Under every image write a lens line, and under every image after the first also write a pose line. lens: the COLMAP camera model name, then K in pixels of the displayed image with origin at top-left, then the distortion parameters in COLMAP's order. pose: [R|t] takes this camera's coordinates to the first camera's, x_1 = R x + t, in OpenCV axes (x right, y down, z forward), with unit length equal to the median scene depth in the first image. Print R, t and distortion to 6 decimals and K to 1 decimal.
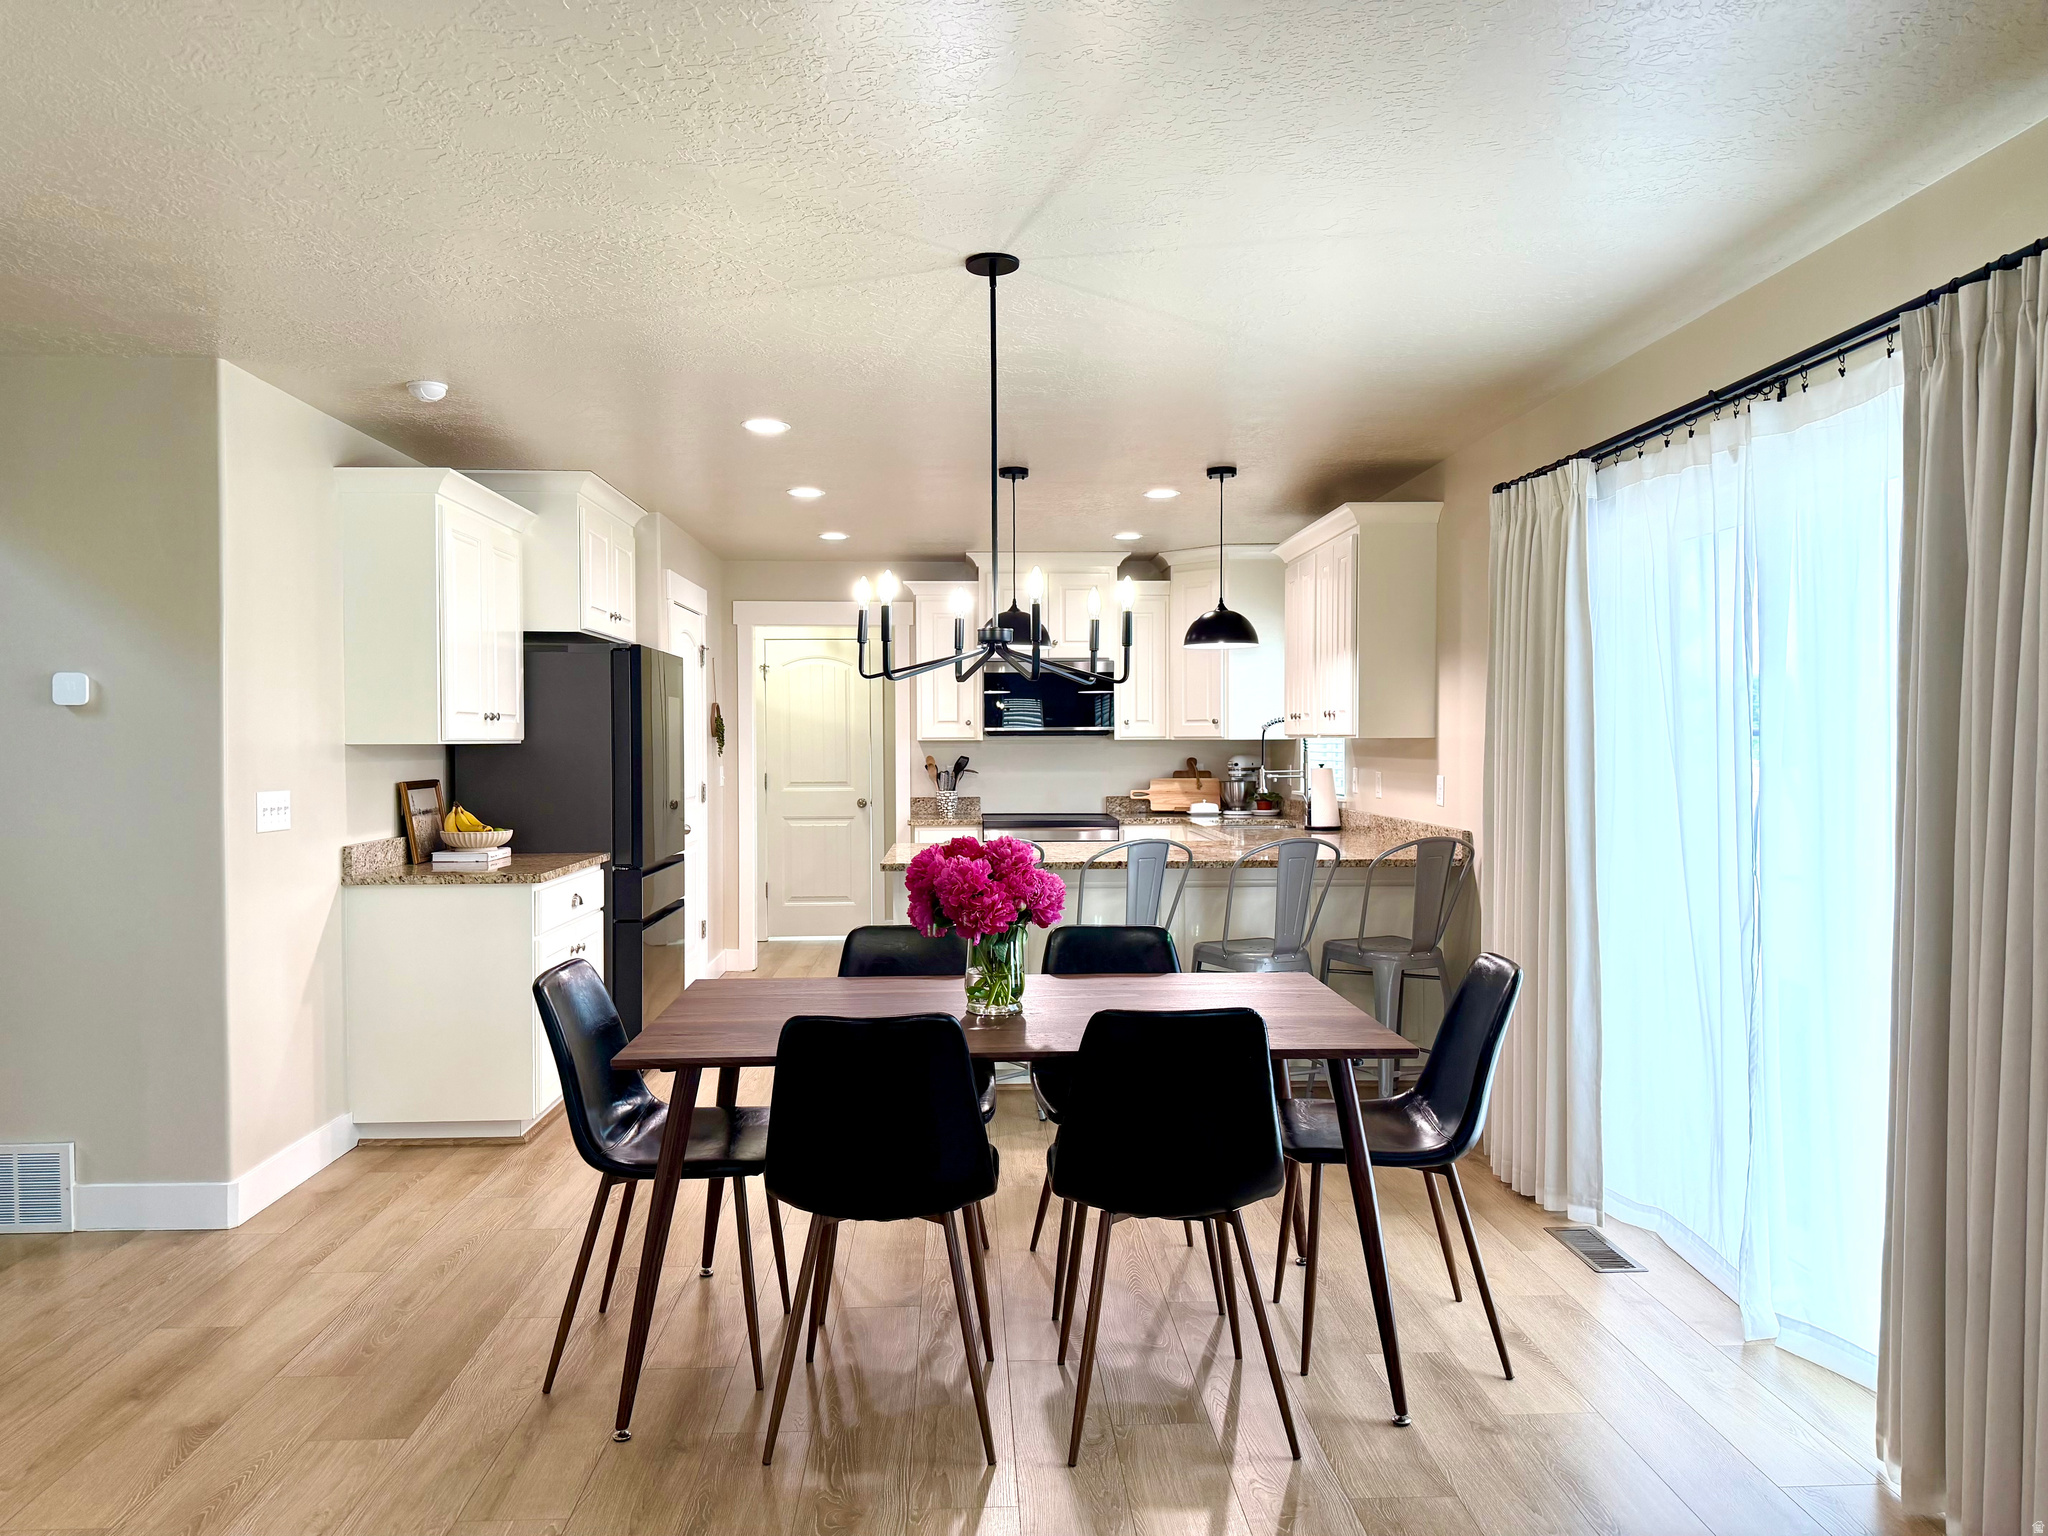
lens RADIAL K [[1447.2, 0, 1012.0], [0, 1447.2, 768.9], [0, 0, 1]] dist [0.130290, -0.185079]
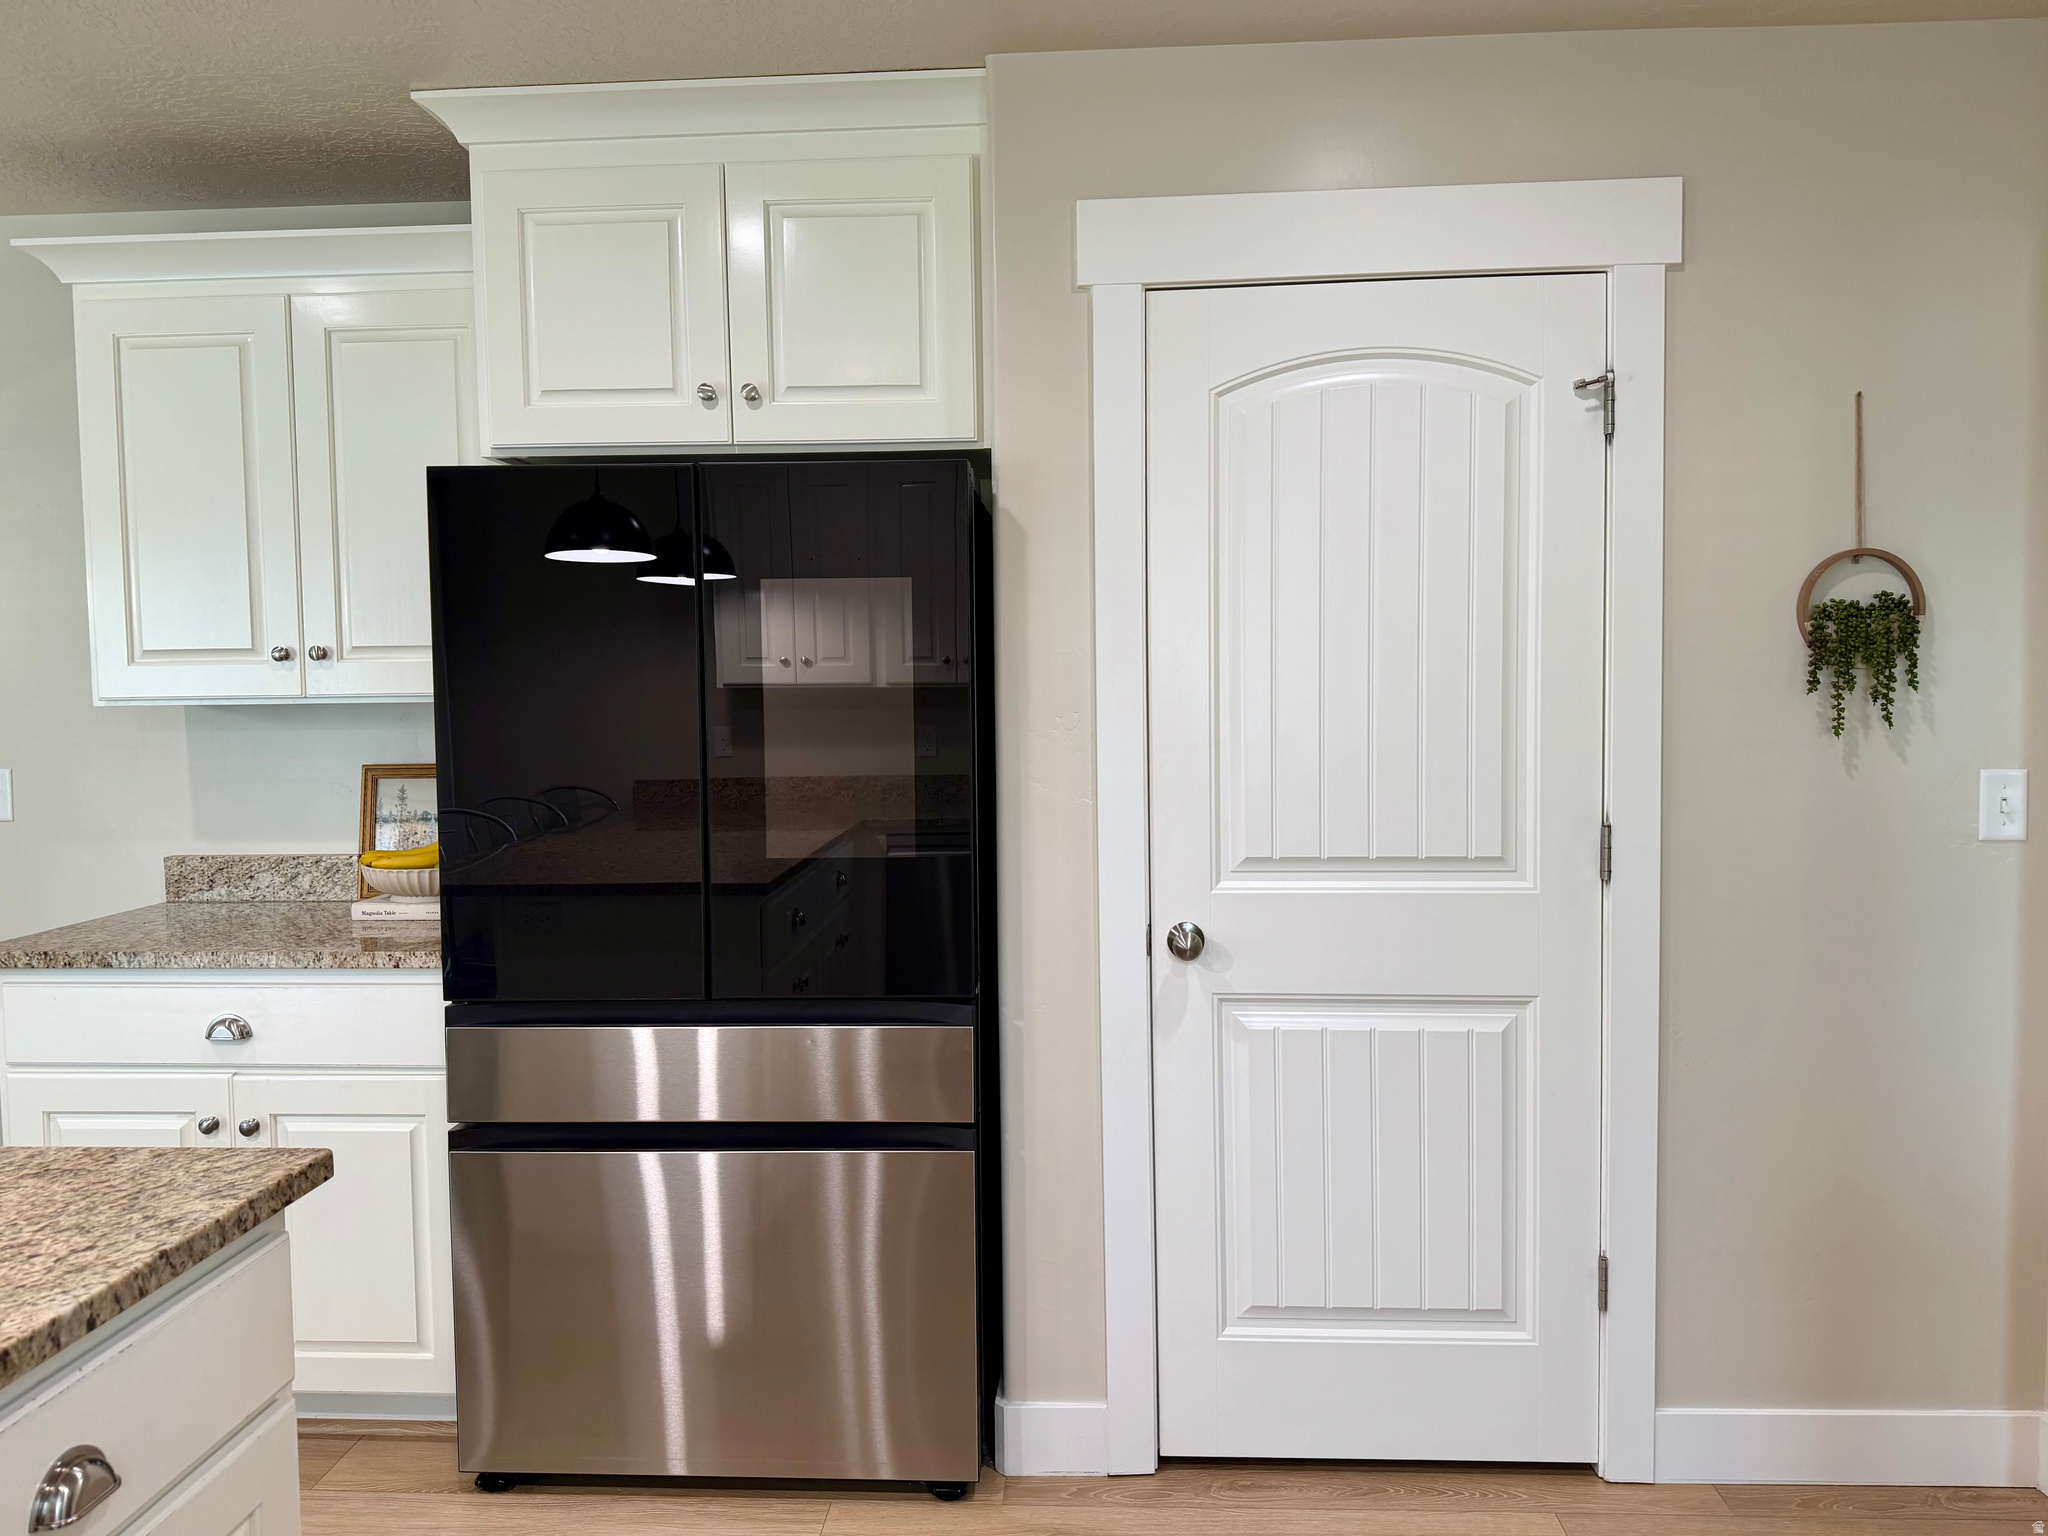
lens RADIAL K [[1447.2, 0, 1012.0], [0, 1447.2, 768.9], [0, 0, 1]] dist [0.130290, -0.185079]
pose [[-0.102385, 0.063450, -0.992719, 0.107156], [-0.006891, 0.997894, 0.064491, -0.019725], [0.994721, 0.013444, -0.101733, 0.876740]]
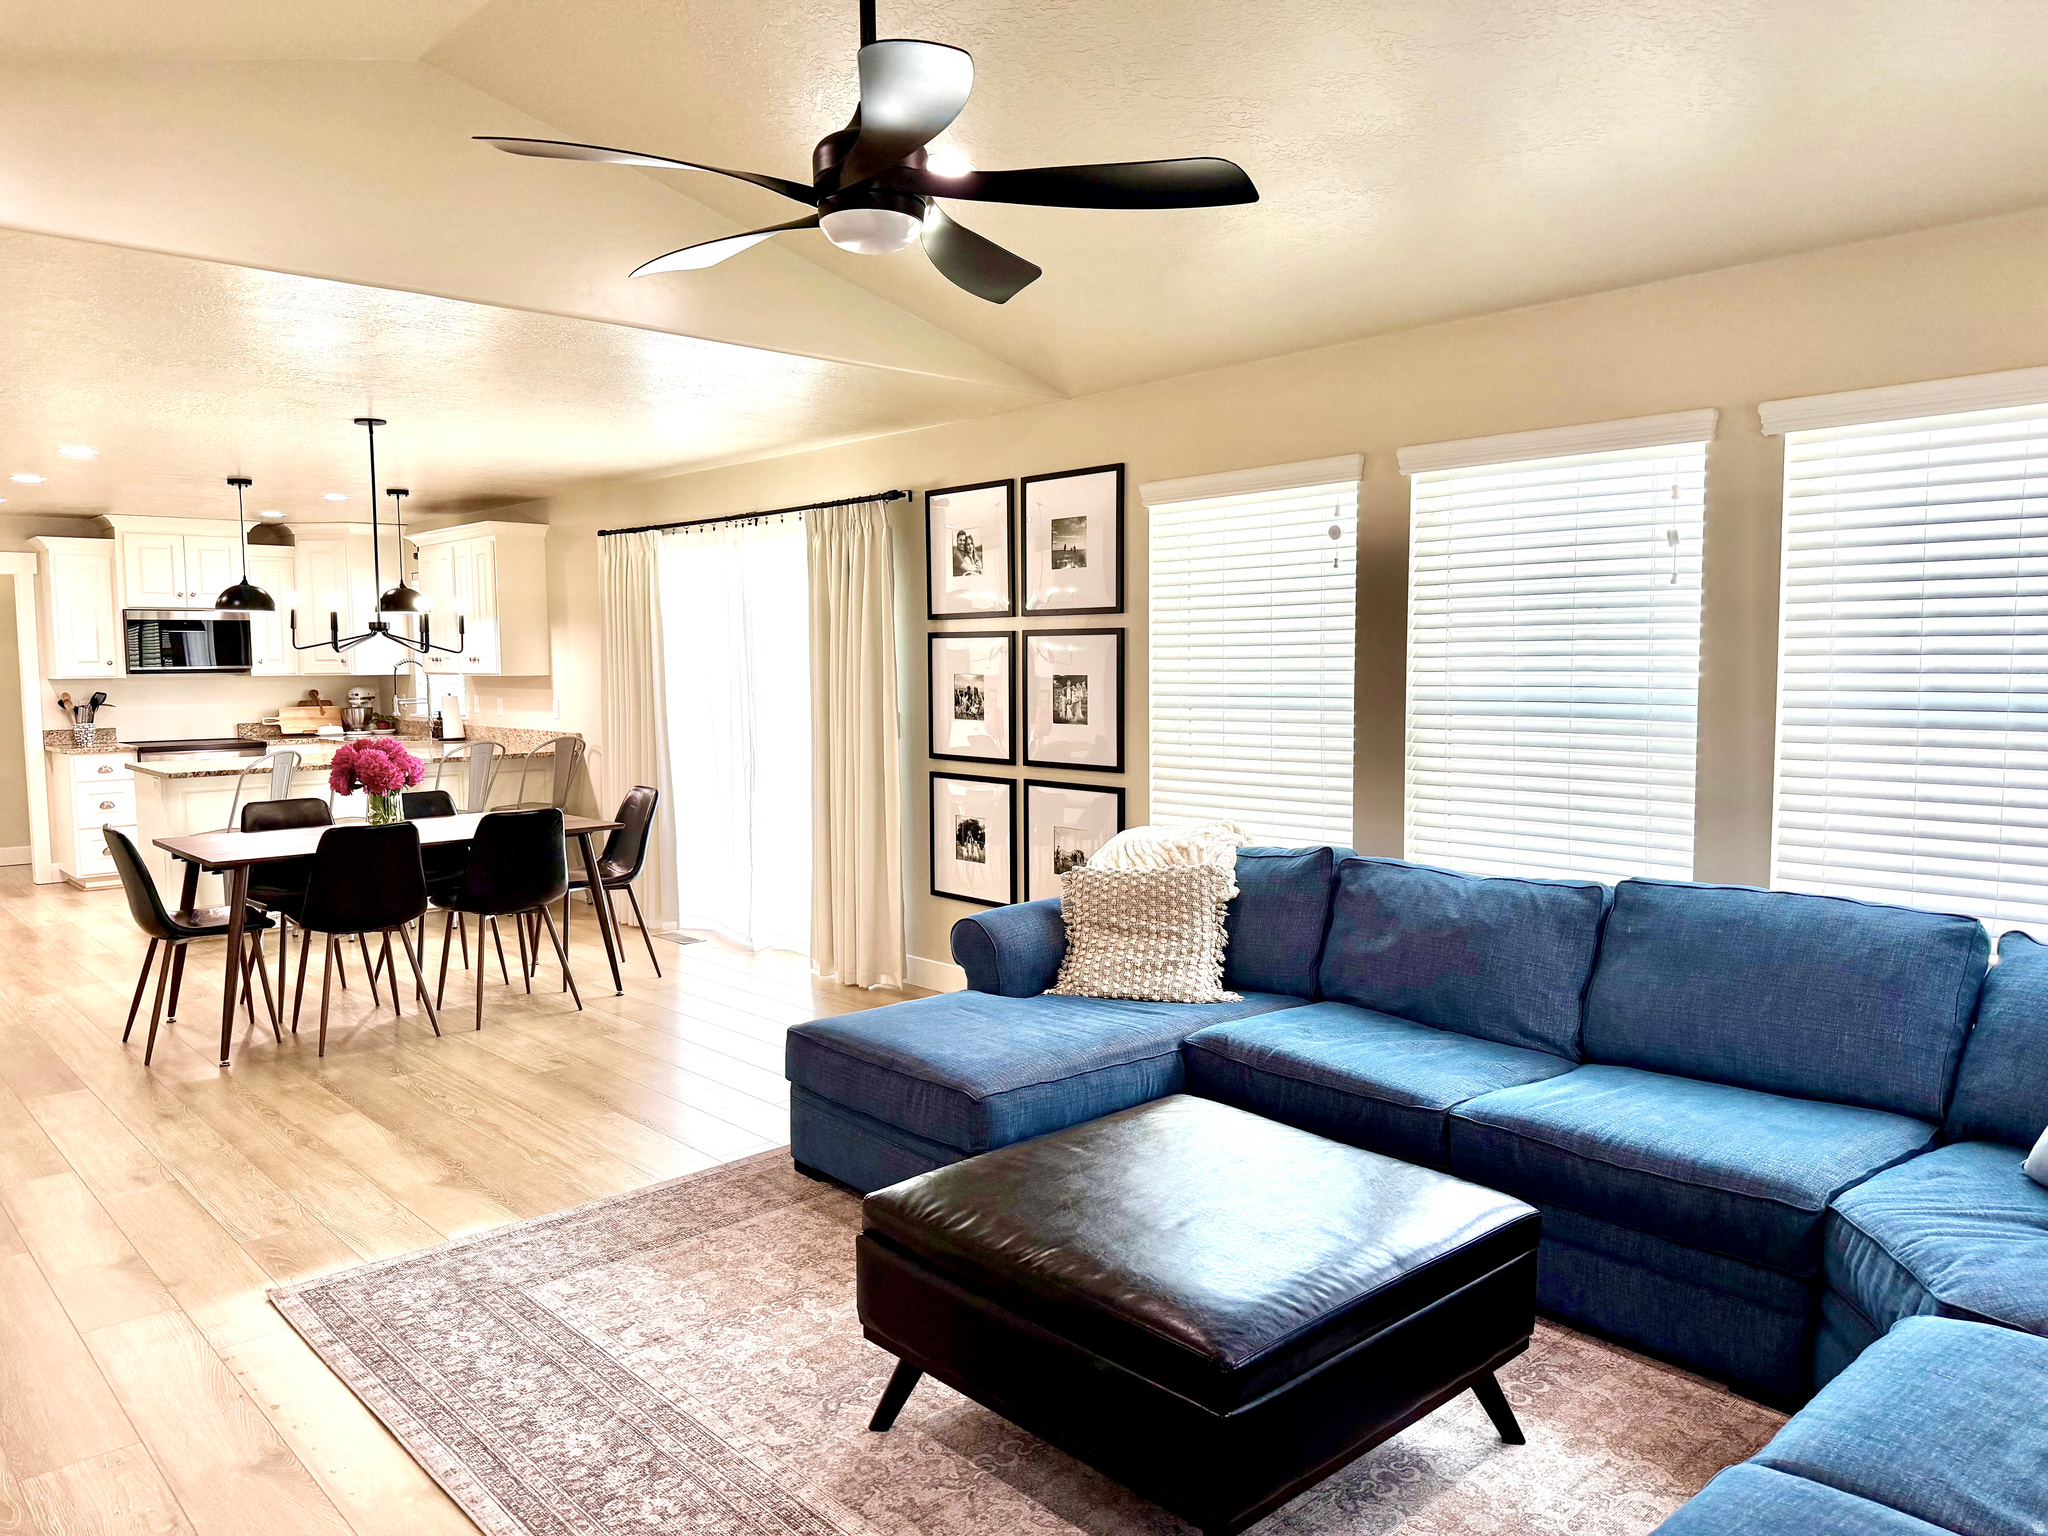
lens RADIAL K [[1447.2, 0, 1012.0], [0, 1447.2, 768.9], [0, 0, 1]] dist [0.130290, -0.185079]
pose [[0.770365, -0.053039, 0.635394, -0.233900], [0.020362, 0.998072, 0.058626, -0.002302], [-0.637278, -0.032226, 0.769960, -0.370412]]
